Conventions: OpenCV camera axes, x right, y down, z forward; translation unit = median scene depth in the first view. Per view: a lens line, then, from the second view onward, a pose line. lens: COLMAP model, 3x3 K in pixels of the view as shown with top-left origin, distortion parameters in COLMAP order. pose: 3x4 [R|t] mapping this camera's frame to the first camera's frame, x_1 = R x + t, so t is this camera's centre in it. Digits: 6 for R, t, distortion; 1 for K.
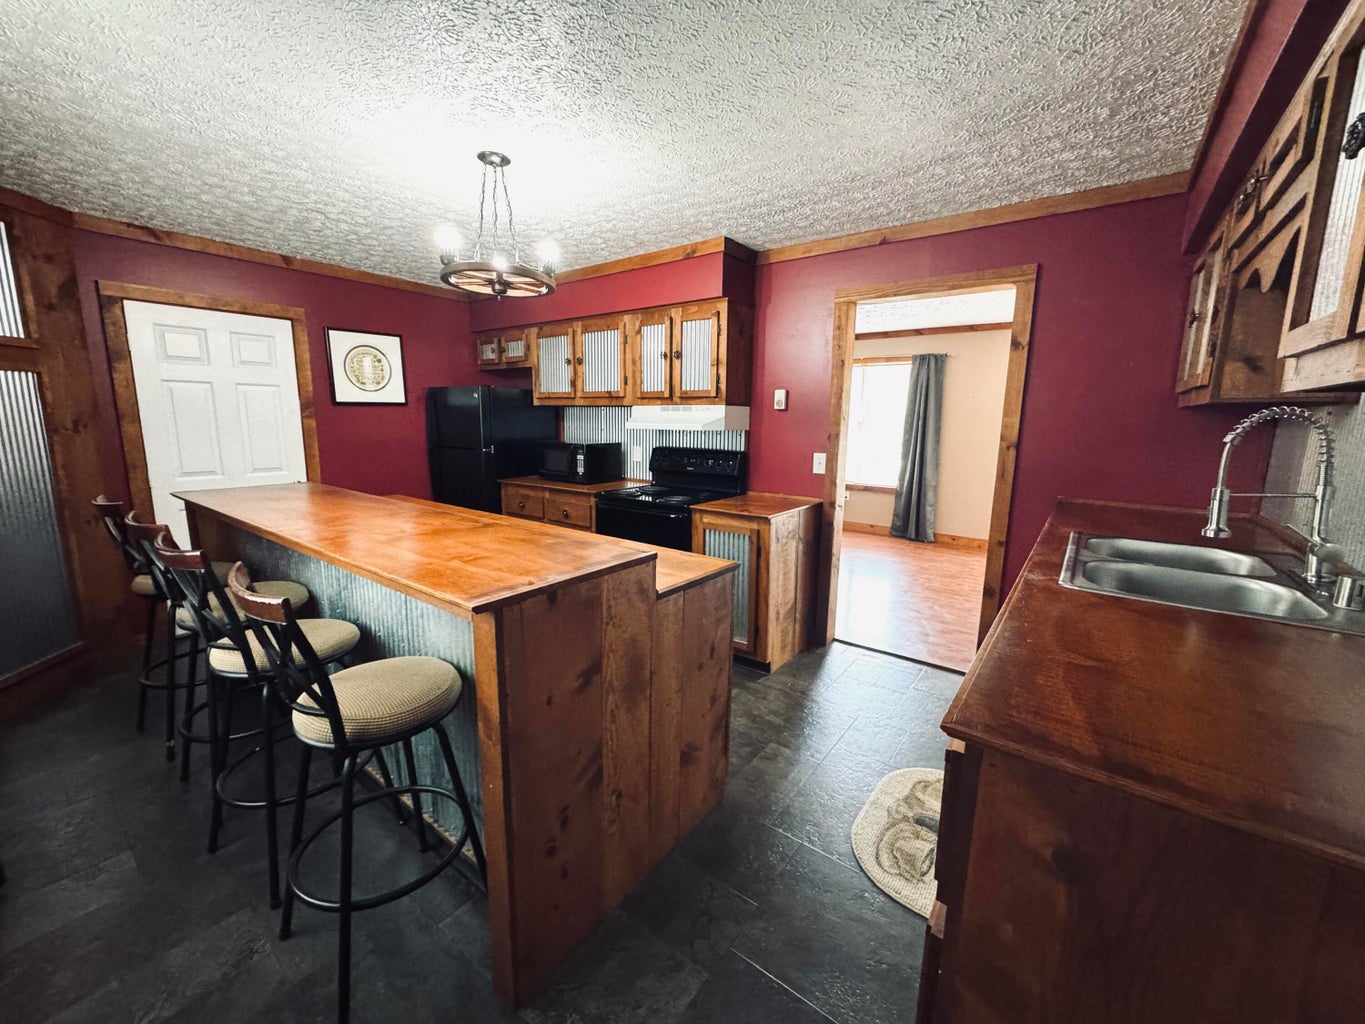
lens RADIAL K [[543.6, 0, 684.5], [0, 543.6, 510.8], [0, 0, 1]] dist [-0.002637, 0.000211]
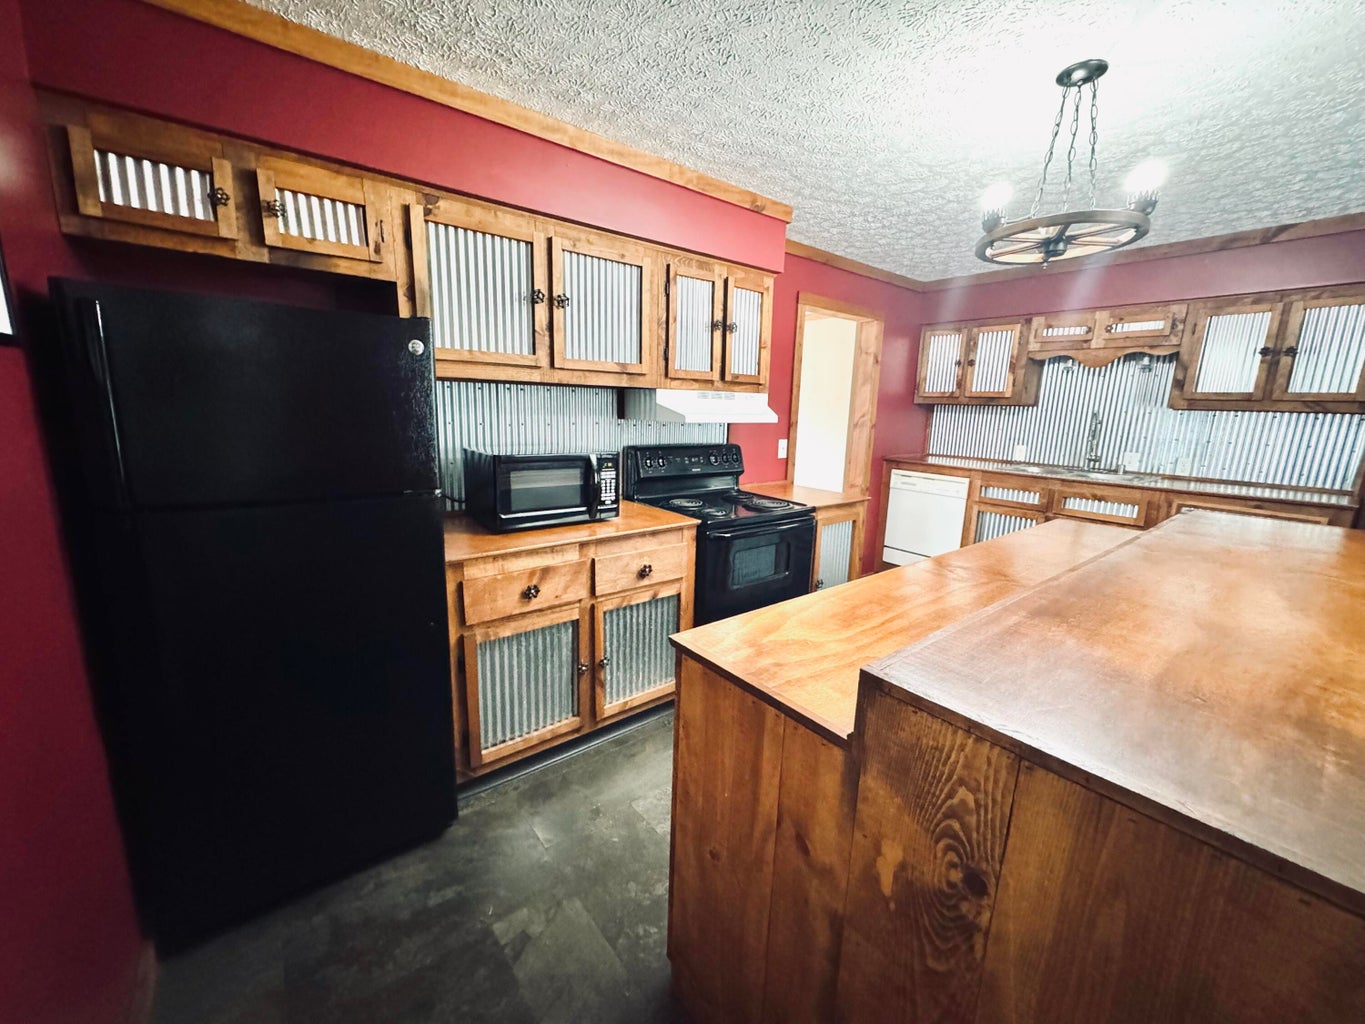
lens RADIAL K [[543.6, 0, 684.5], [0, 543.6, 510.8], [0, 0, 1]] dist [-0.002637, 0.000211]
pose [[0.247966, -0.190470, 0.949860, -0.775418], [0.140616, 0.977175, 0.159238, -0.150673], [-0.958509, 0.094080, 0.269089, 0.815745]]
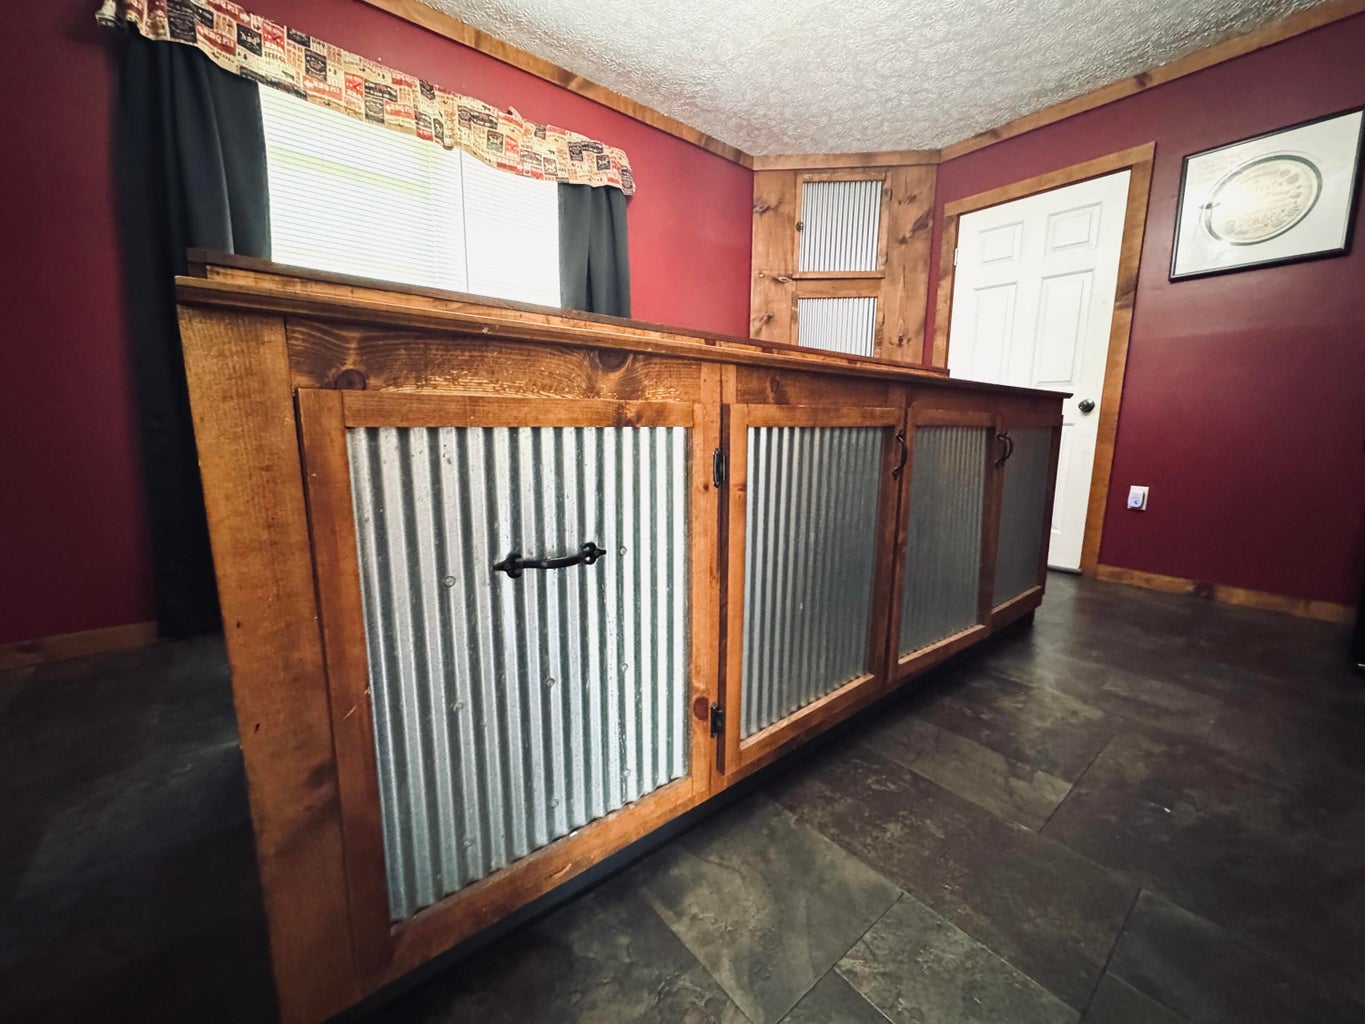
lens RADIAL K [[543.6, 0, 684.5], [0, 543.6, 510.8], [0, 0, 1]] dist [-0.002637, 0.000211]
pose [[-0.236471, 0.137372, -0.961879, 0.157173], [-0.179332, 0.966777, 0.182159, 0.057989], [0.954946, 0.215571, -0.203979, 0.677387]]
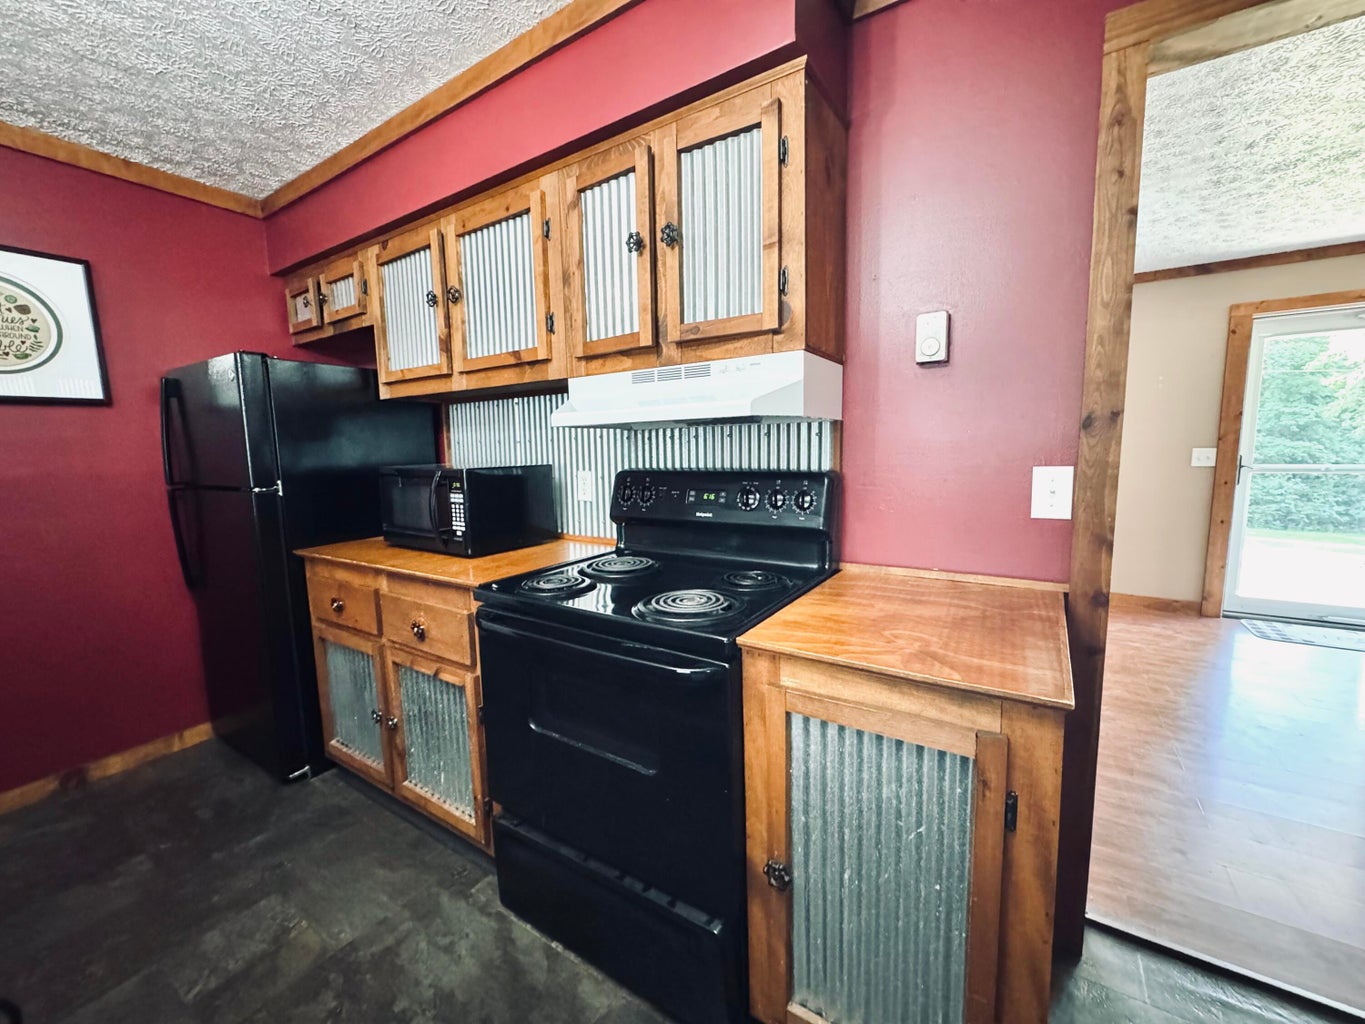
lens RADIAL K [[540.5, 0, 683.3], [0, 540.5, 508.9], [0, 0, 1]] dist [-0.002853, -0.000181]
pose [[0.997188, -0.039808, 0.063500, -0.034043], [0.043511, 0.997365, -0.058047, -0.058307], [-0.061022, 0.060646, 0.996292, 0.572008]]
